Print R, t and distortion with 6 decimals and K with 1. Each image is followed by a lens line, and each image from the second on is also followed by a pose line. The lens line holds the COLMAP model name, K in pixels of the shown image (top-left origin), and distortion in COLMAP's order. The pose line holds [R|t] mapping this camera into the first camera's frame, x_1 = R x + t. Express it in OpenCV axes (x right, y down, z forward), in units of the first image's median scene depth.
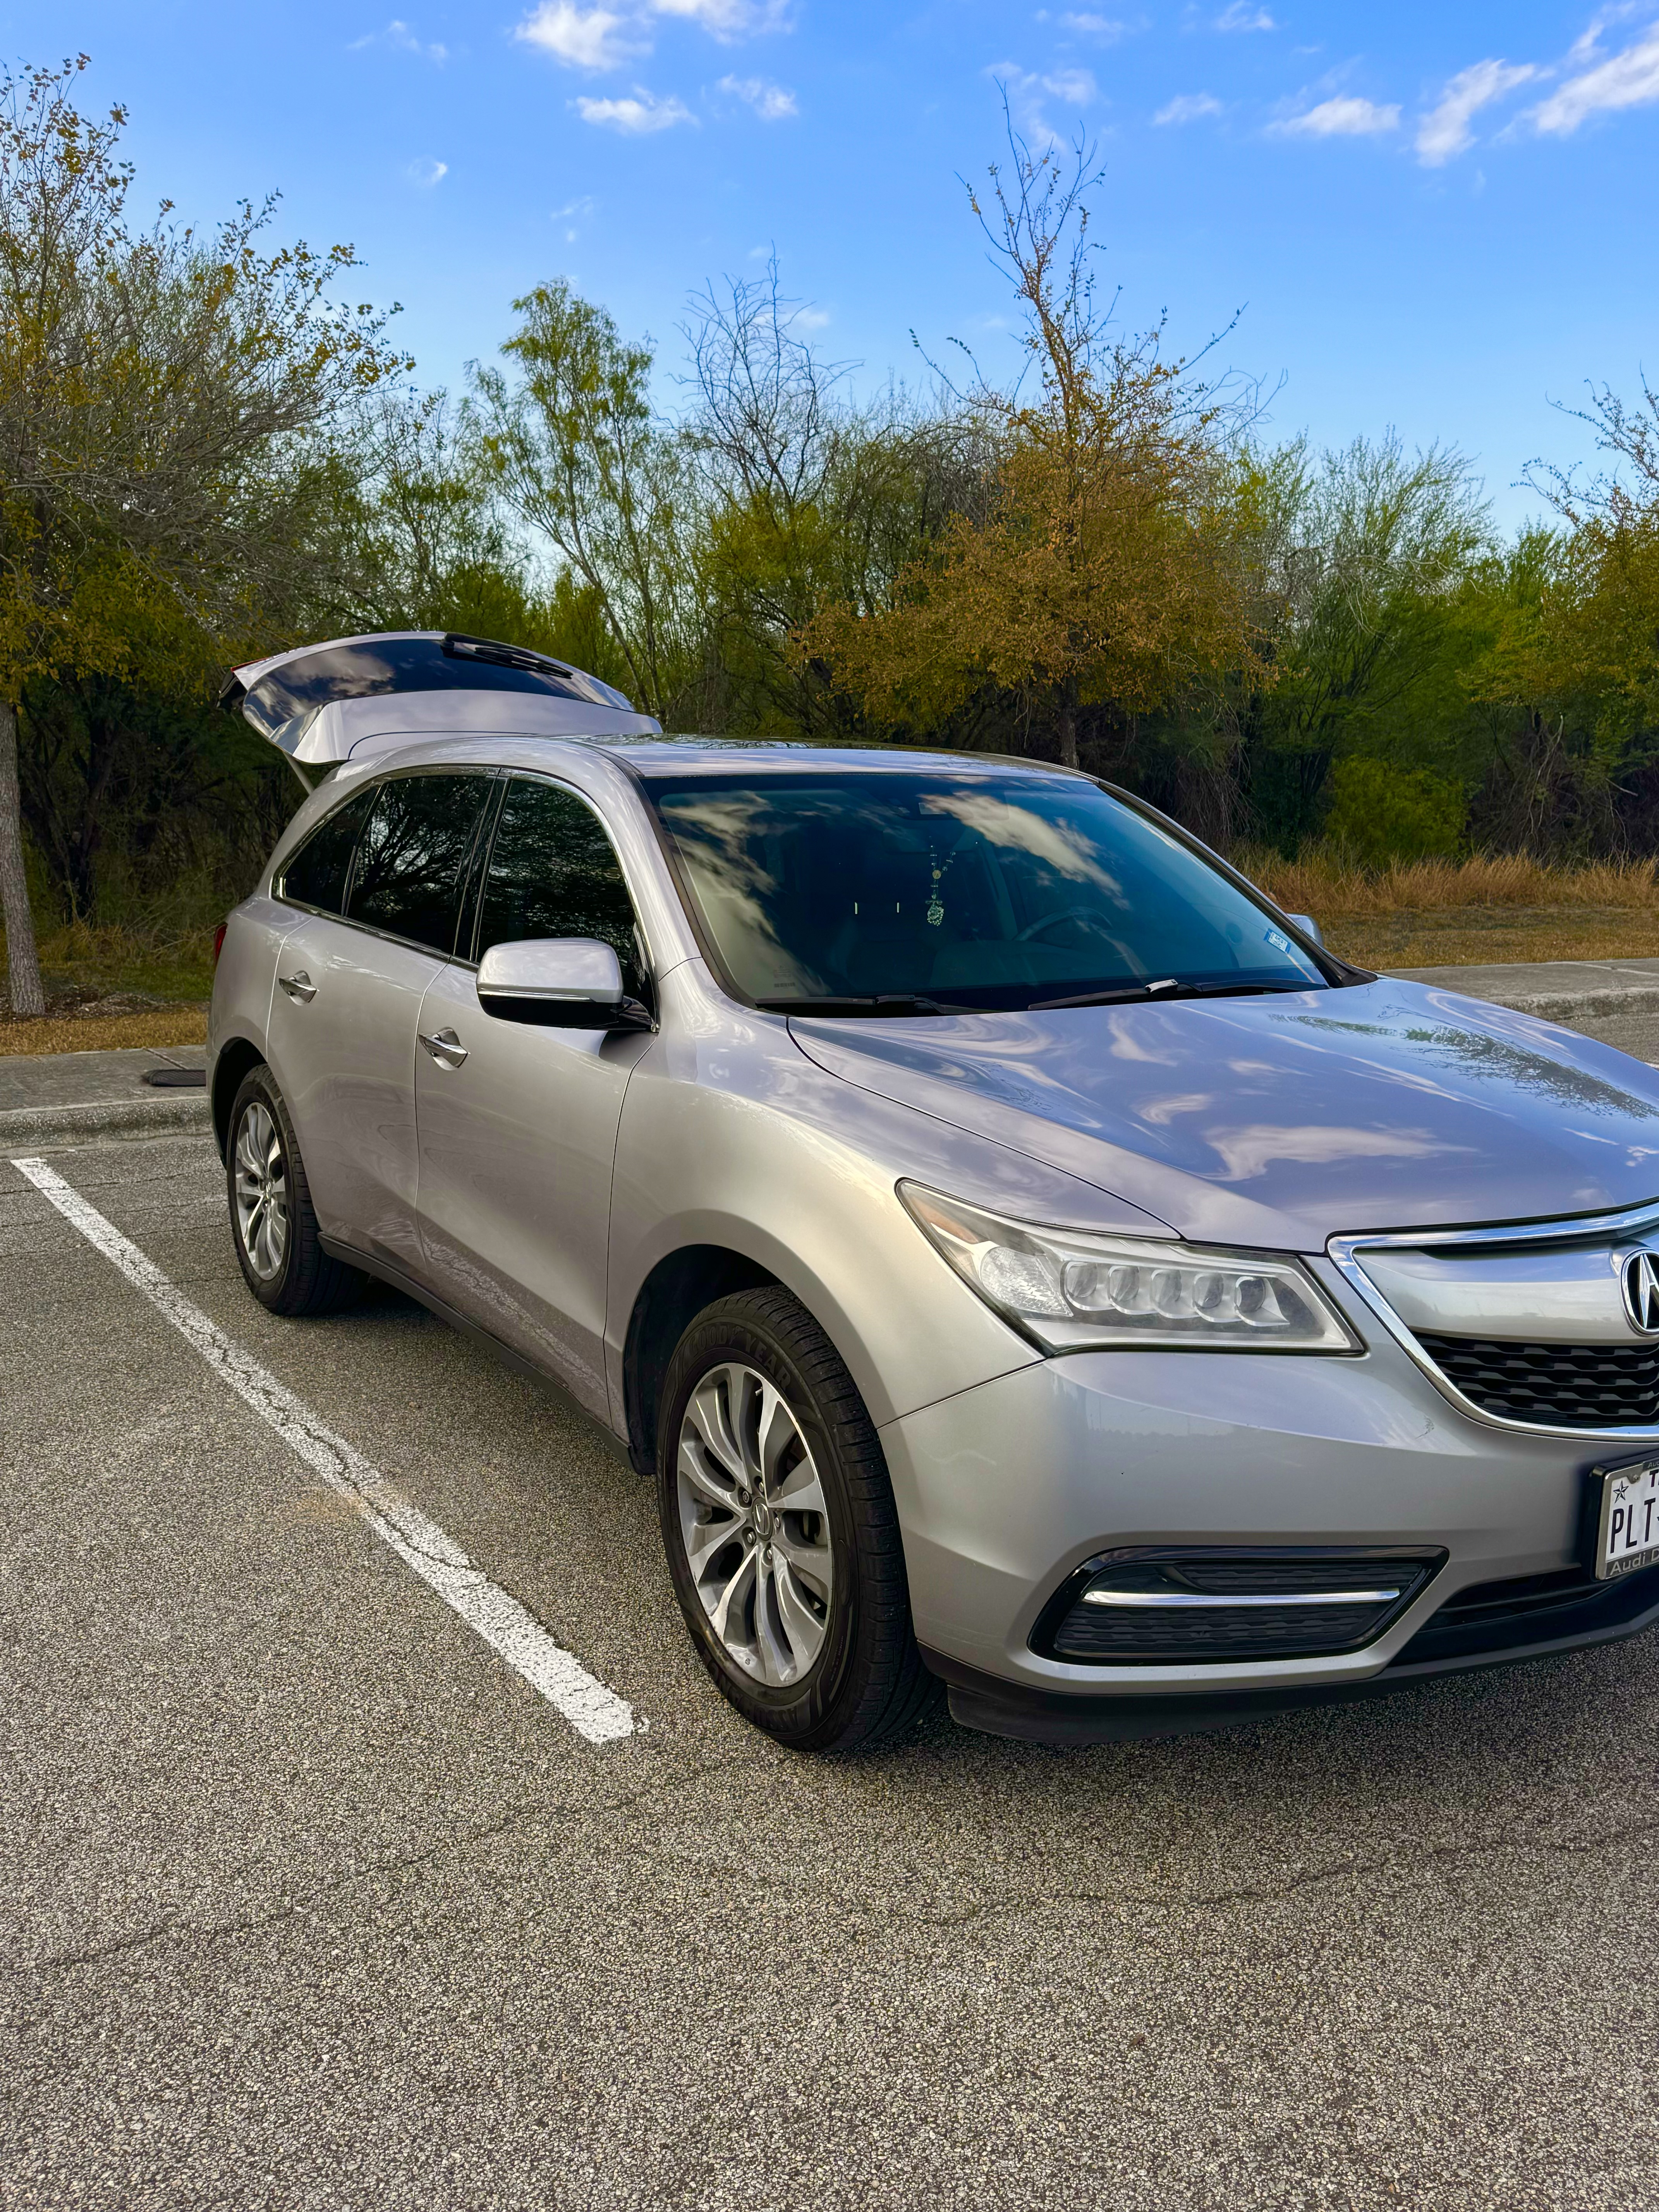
lens RADIAL K [[1781.5, 0, 819.1], [0, 1781.5, 1093.9], [0, 0, 1]] dist [0.011736, 0.002792]
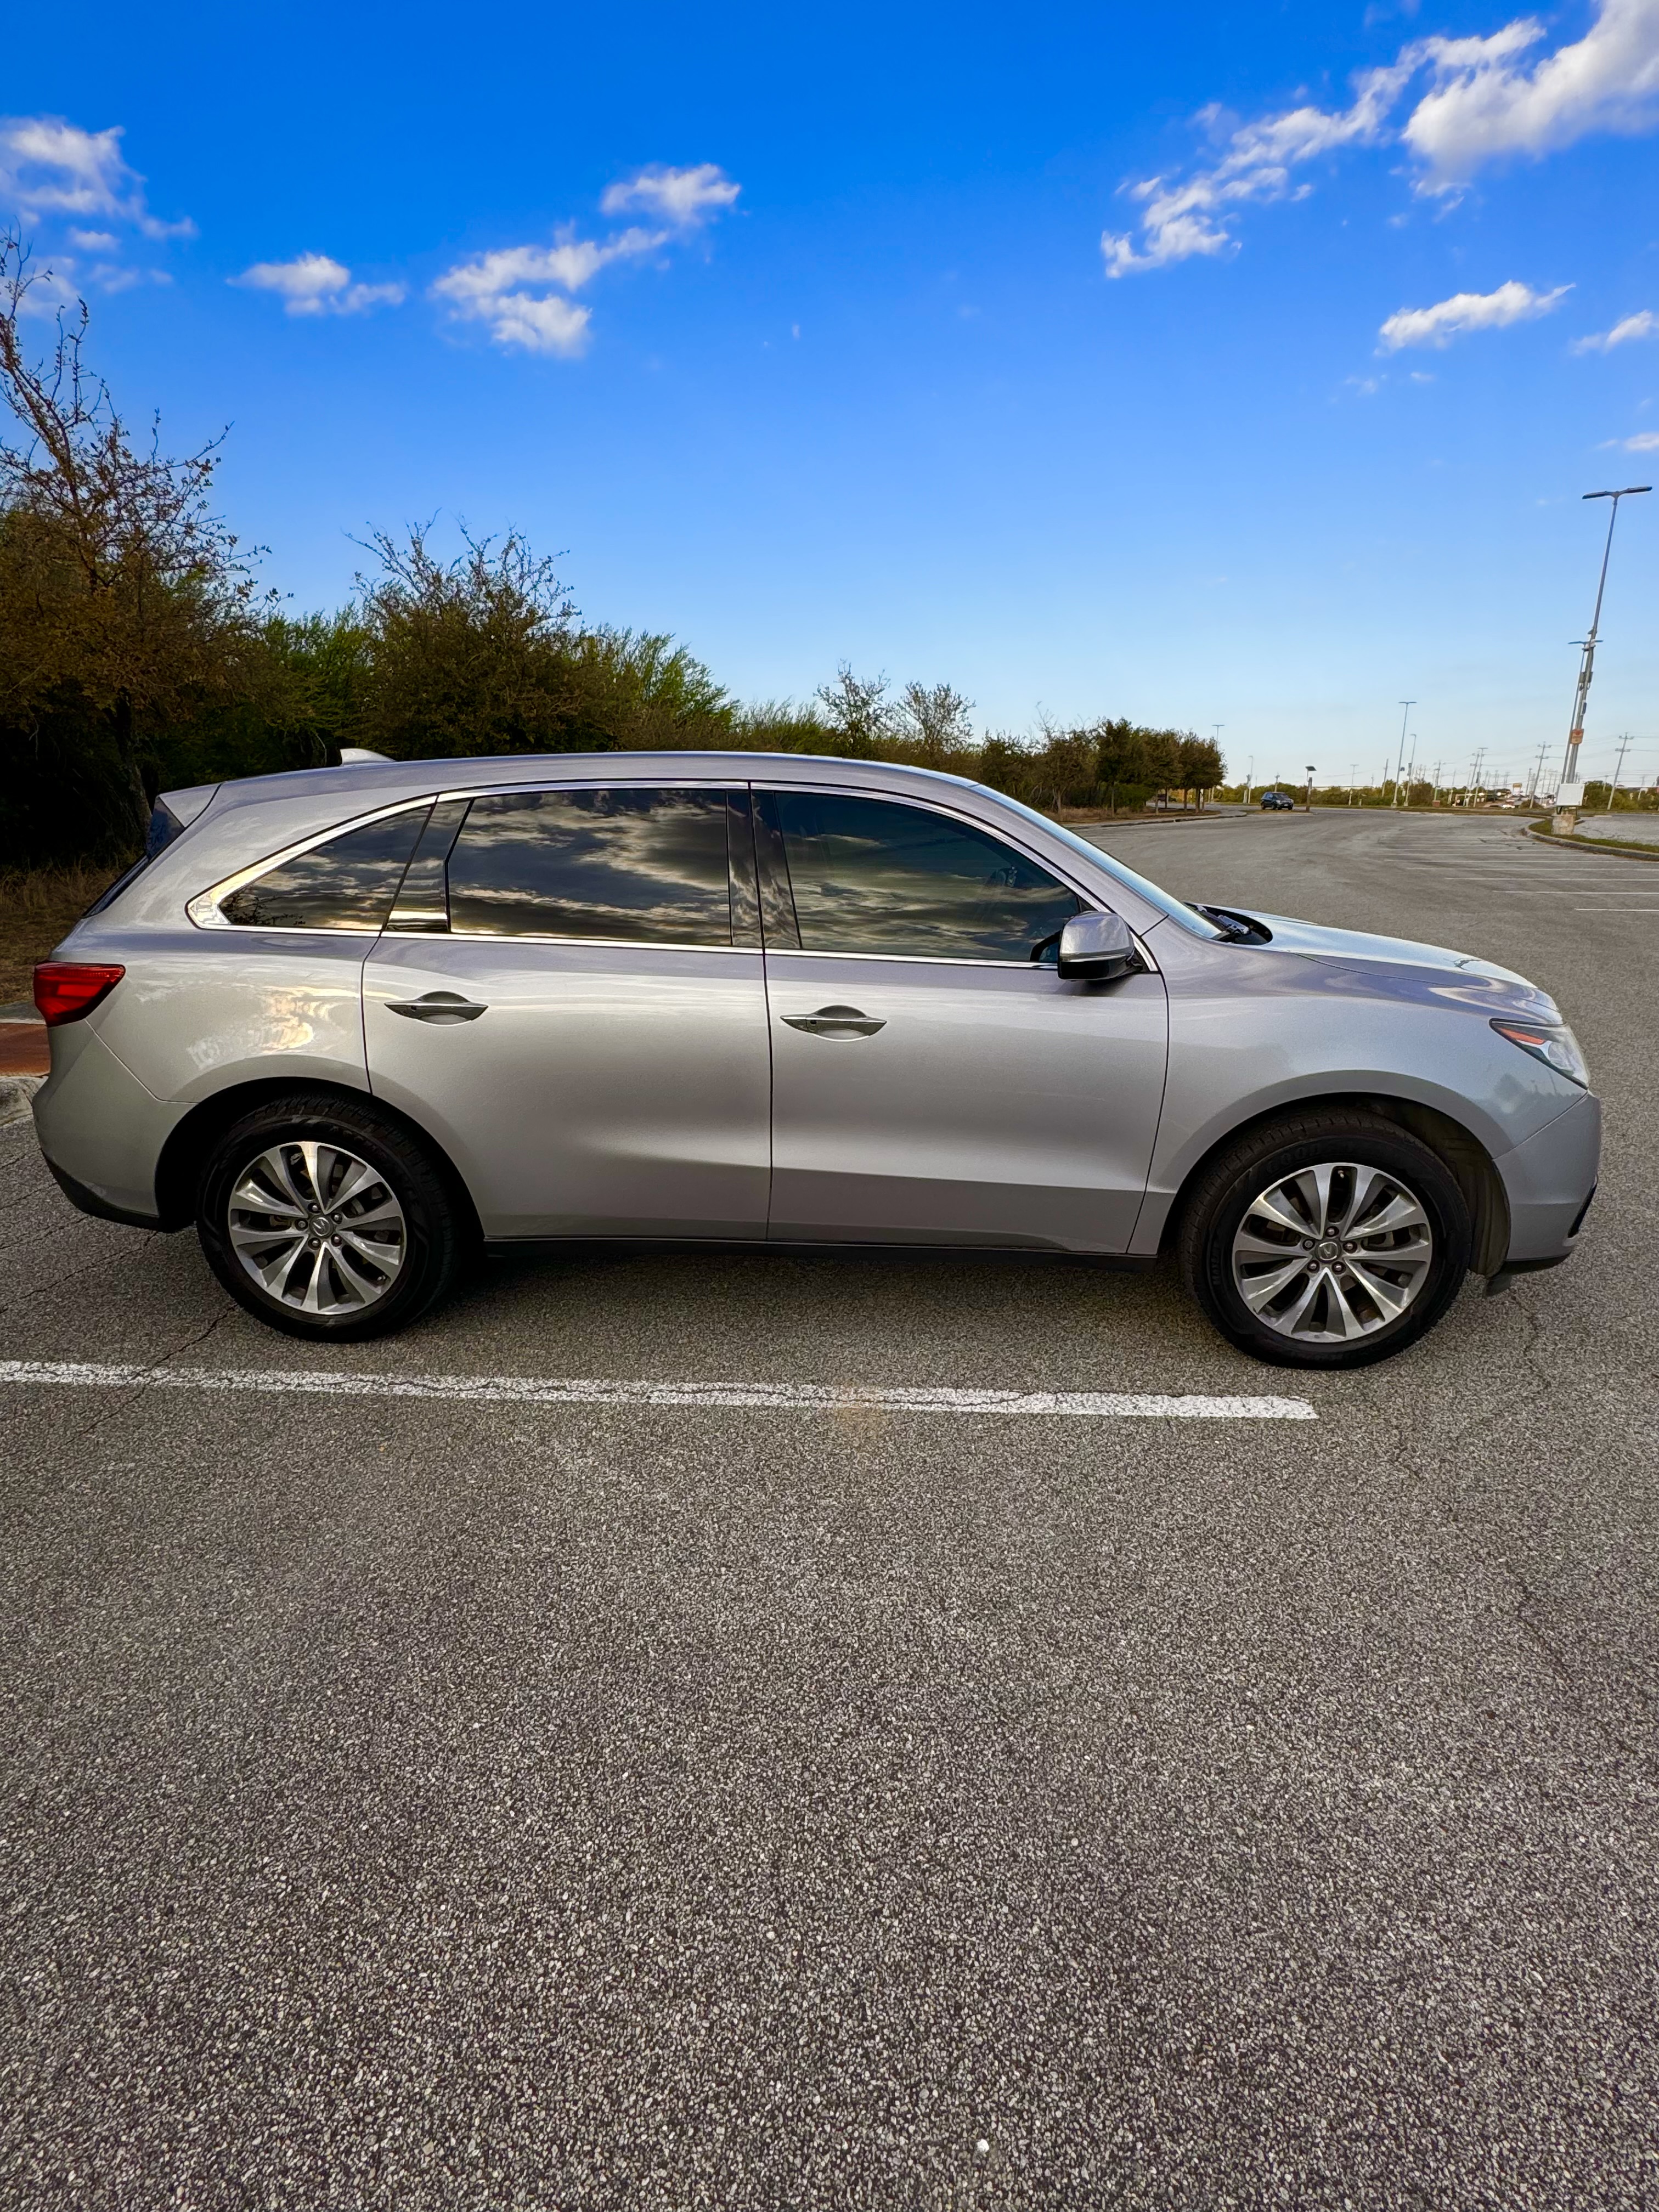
lens RADIAL K [[1098.9, 0, 829.5], [0, 1098.9, 1106.0], [0, 0, 1]] dist [-0.007564, -0.000549]
pose [[0.627407, -0.258454, 0.734549, -1.005799], [0.166941, 0.966023, 0.197309, -0.165618], [-0.760586, -0.001166, 0.649236, 0.667298]]
